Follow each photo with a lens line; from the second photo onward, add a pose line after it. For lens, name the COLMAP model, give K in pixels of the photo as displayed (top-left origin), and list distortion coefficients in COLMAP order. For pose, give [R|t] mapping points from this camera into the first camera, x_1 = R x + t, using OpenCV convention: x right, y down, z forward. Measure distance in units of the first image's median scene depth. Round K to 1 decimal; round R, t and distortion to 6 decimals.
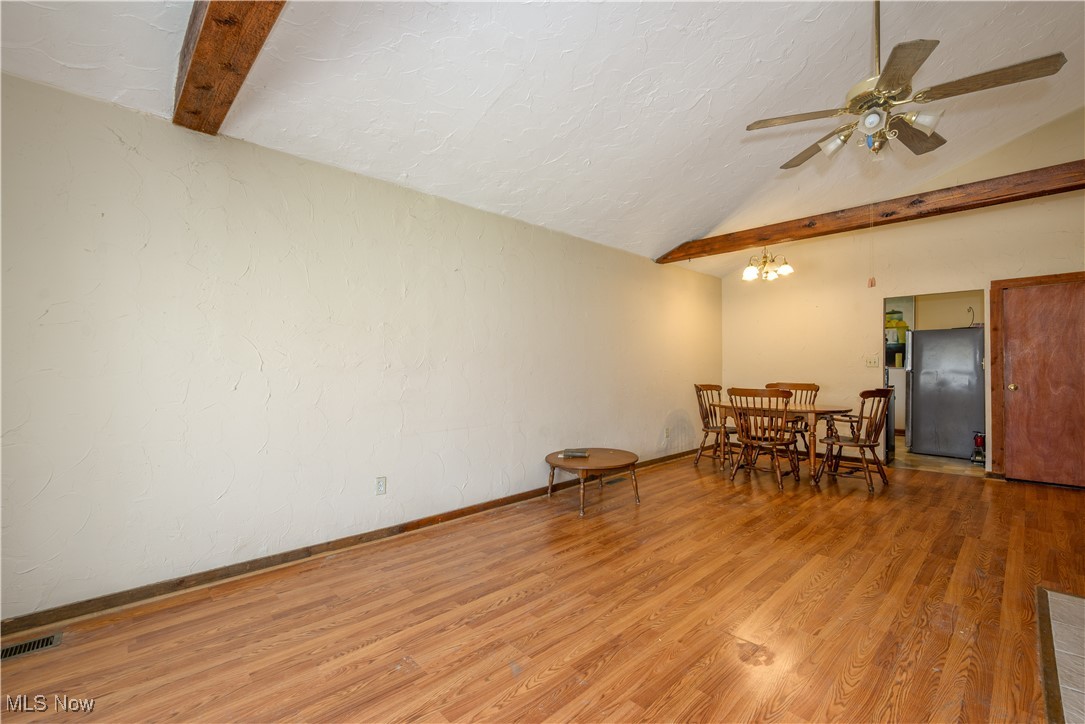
lens RADIAL K [[468.3, 0, 544.4], [0, 468.3, 363.0], [0, 0, 1]] dist [0.009035, 0.002010]
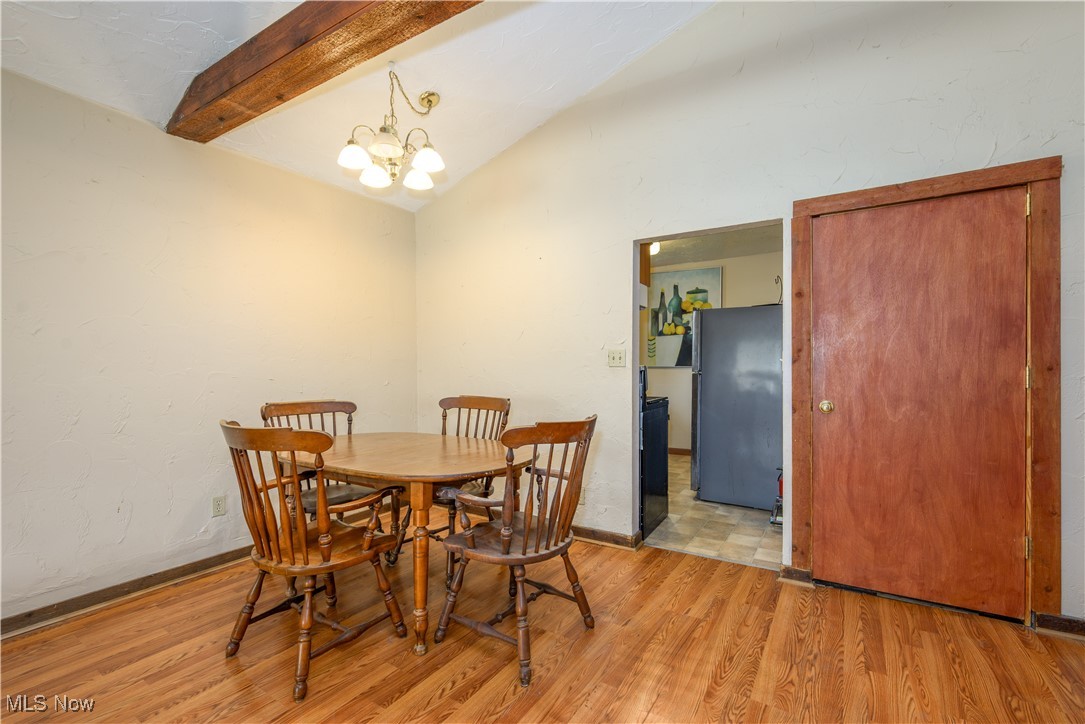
lens RADIAL K [[468.3, 0, 540.3], [0, 468.3, 365.0], [0, 0, 1]] dist [0.009035, 0.002010]
pose [[0.978116, 0.002977, 0.208038, 0.563413], [-0.004449, 0.999968, 0.006607, 0.003496], [-0.208012, -0.007388, 0.978098, 0.549186]]
